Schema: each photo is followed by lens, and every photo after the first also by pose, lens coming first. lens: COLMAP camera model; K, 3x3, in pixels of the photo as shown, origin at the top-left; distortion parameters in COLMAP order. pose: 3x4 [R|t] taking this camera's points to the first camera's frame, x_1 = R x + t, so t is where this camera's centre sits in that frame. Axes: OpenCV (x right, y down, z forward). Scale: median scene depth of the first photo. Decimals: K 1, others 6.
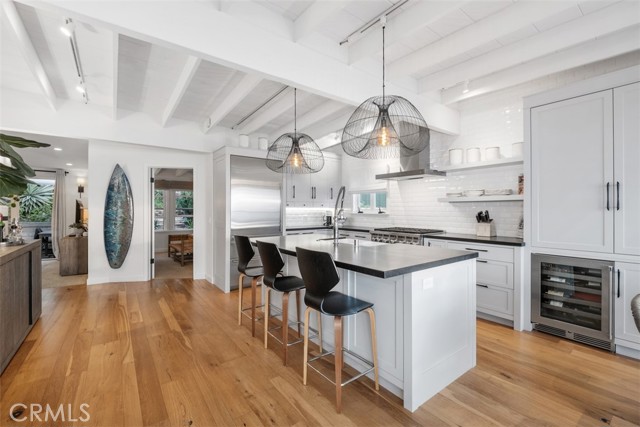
lens RADIAL K [[280.3, 0, 320.7], [0, 280.3, 209.2], [0, 0, 1]] dist [-0.006458, -0.001154]
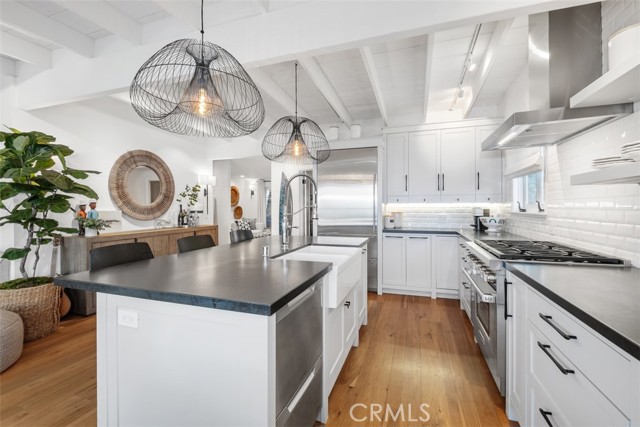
lens RADIAL K [[280.3, 0, 314.3], [0, 280.3, 200.9], [0, 0, 1]] dist [-0.006458, -0.001154]
pose [[0.552400, -0.019147, -0.833359, 0.450647], [0.001613, 0.999759, -0.021901, 0.004105], [0.833578, 0.010754, 0.552298, 0.389828]]
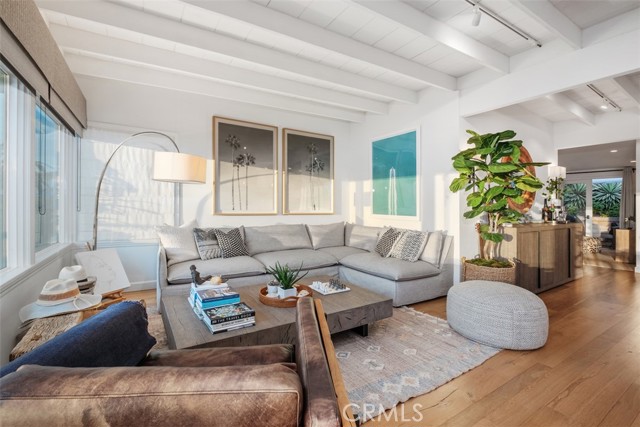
lens RADIAL K [[280.3, 0, 317.4], [0, 280.3, 204.2], [0, 0, 1]] dist [-0.006458, -0.001154]
pose [[-0.092963, -0.008825, -0.995630, 0.344487], [-0.010045, 0.999918, -0.007925, 0.028171], [0.995619, 0.009264, -0.093044, -0.124877]]
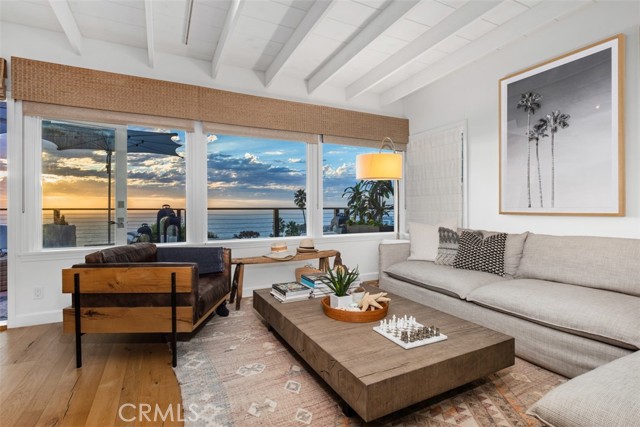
lens RADIAL K [[314.0, 0, 319.8], [0, 314.0, 211.0], [0, 0, 1]] dist [-0.006020, -0.000530]
pose [[-0.983081, 0.005579, 0.183085, -0.203296], [0.007204, 0.999940, 0.008214, 0.041973], [-0.183028, 0.009394, -0.983063, 0.246729]]
